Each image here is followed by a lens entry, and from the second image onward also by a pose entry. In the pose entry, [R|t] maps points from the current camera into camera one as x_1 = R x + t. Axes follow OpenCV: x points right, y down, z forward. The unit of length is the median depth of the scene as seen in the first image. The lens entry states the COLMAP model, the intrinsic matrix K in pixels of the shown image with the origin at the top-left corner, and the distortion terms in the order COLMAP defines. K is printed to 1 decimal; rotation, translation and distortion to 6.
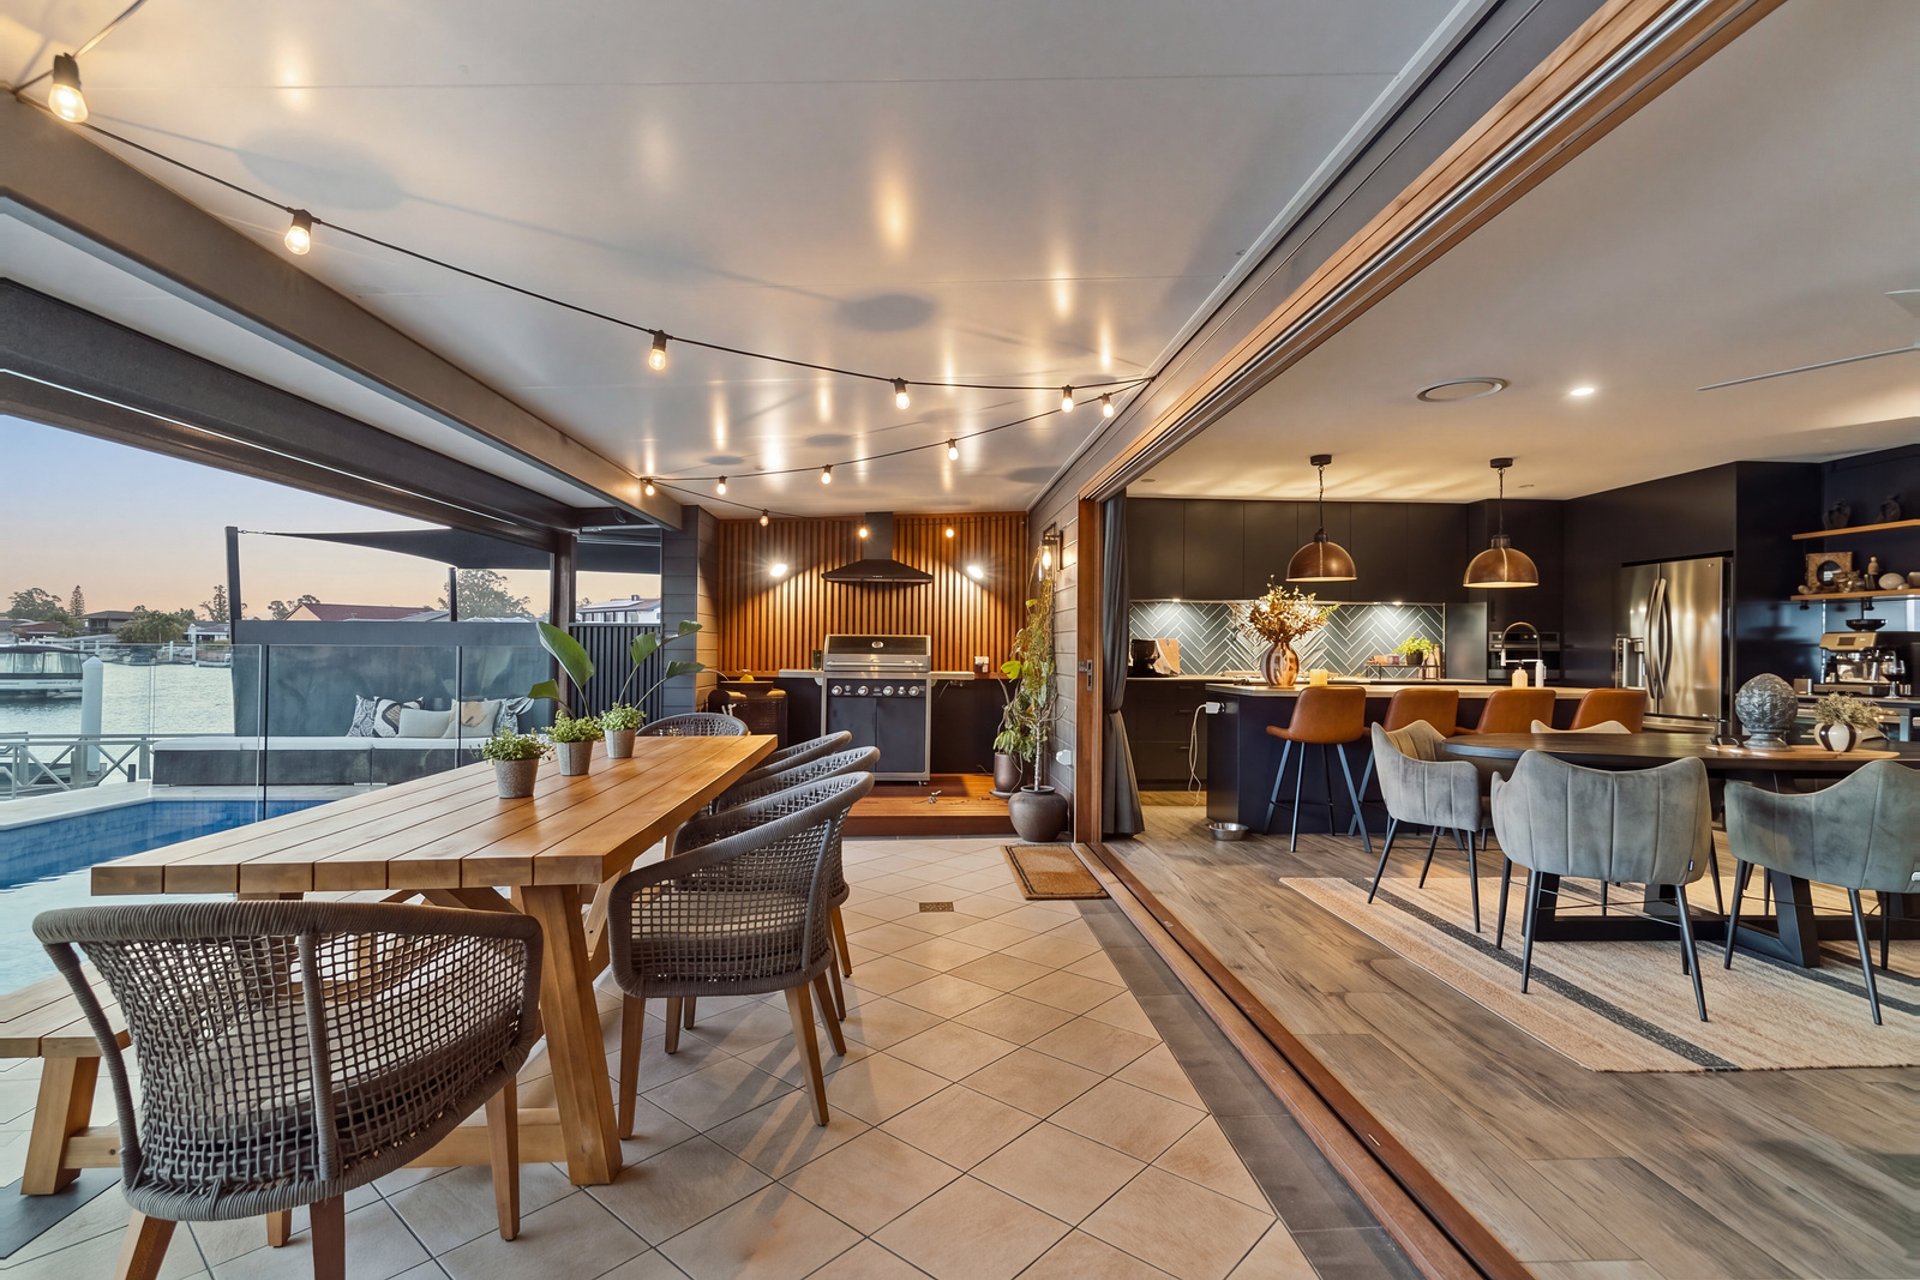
lens RADIAL K [[912.3, 0, 957.3], [0, 912.3, 633.3], [0, 0, 1]] dist [0.000336, 0.000613]
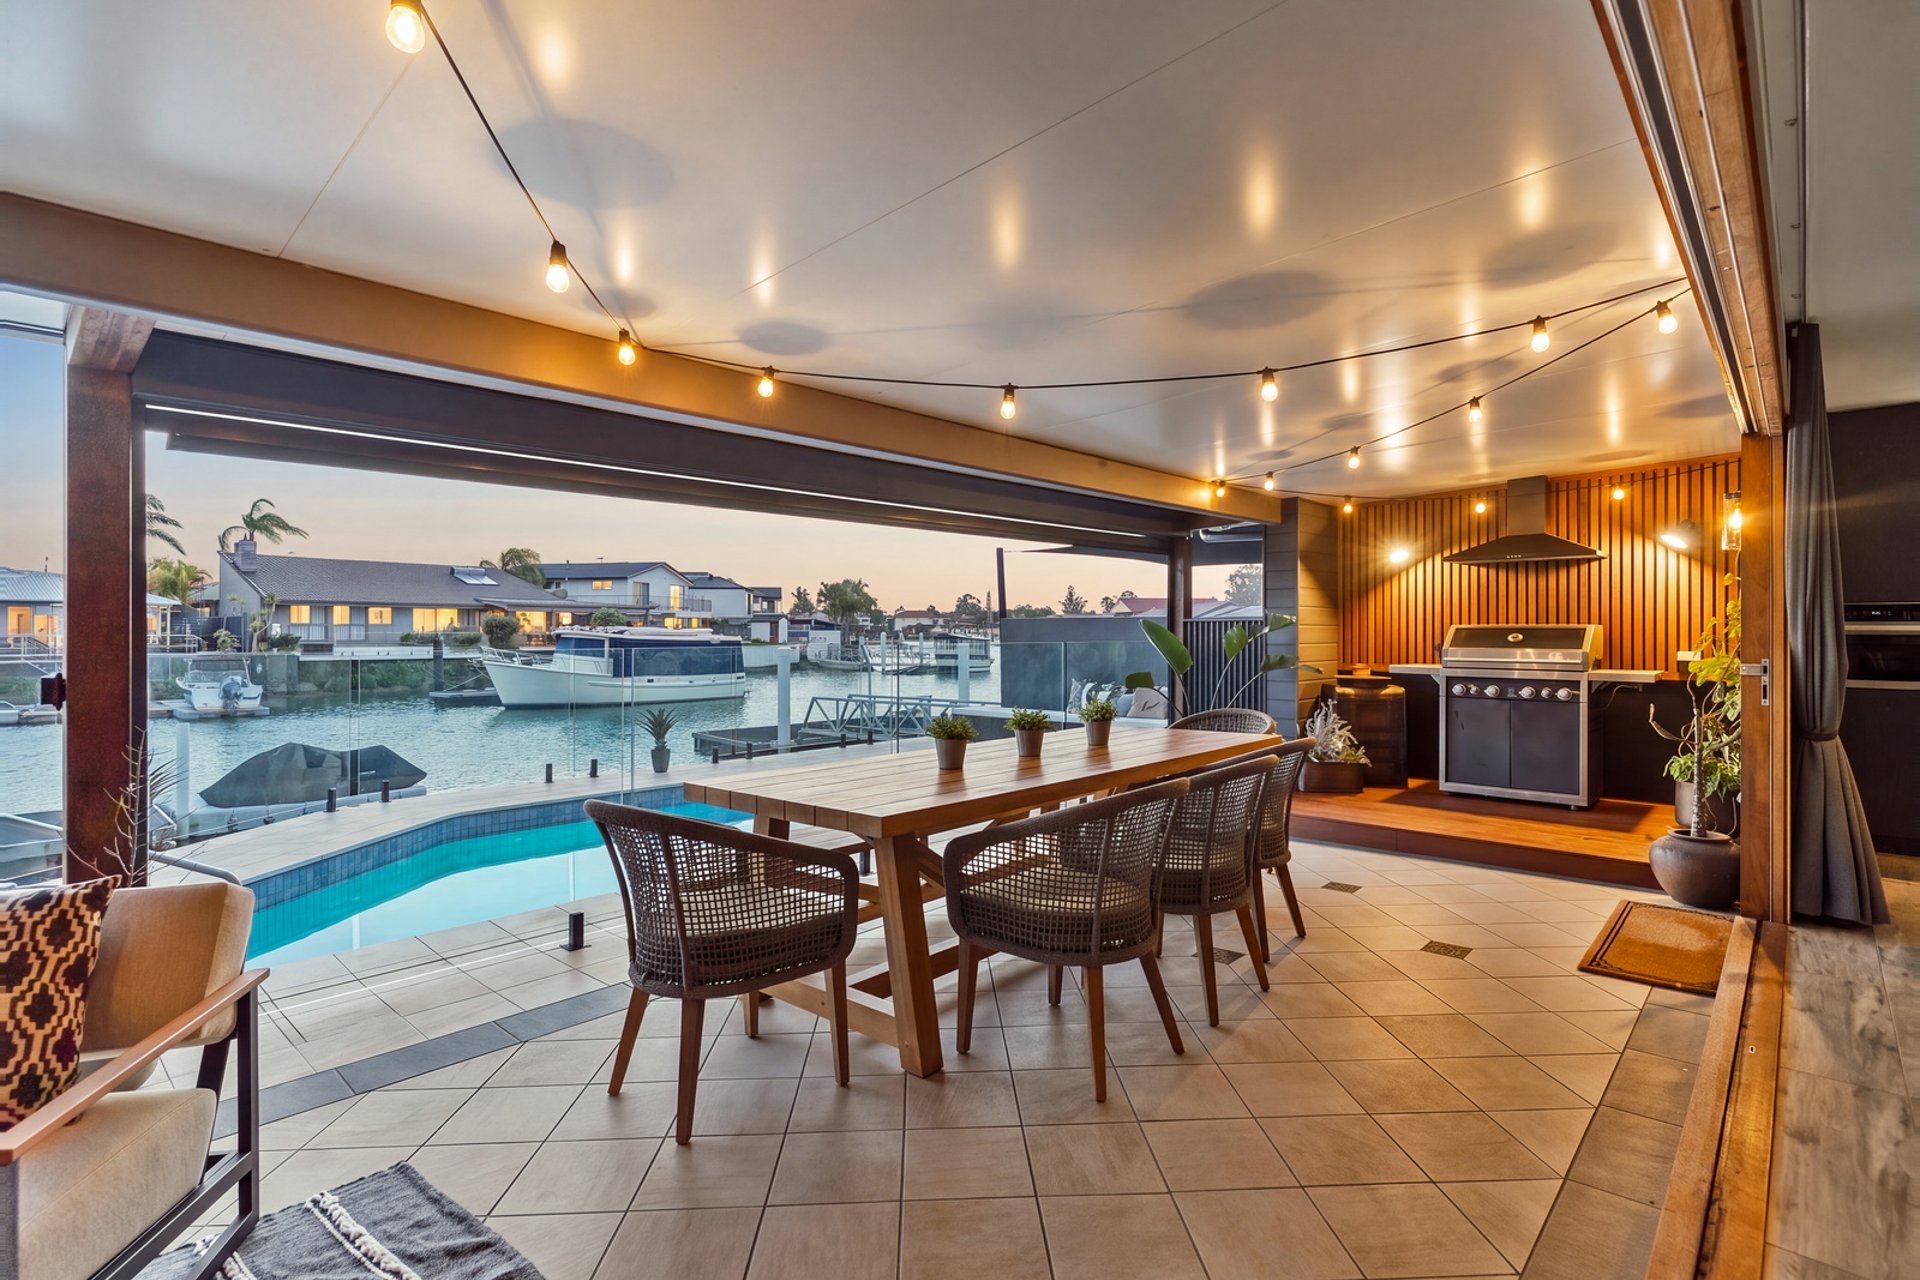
lens RADIAL K [[912.3, 0, 957.3], [0, 912.3, 633.3], [0, 0, 1]] dist [0.000336, 0.000613]
pose [[0.694814, -0.007332, -0.719152, 0.187683], [0.019000, 0.999786, 0.008164, -0.008952], [0.718938, -0.019336, 0.694805, 0.053269]]
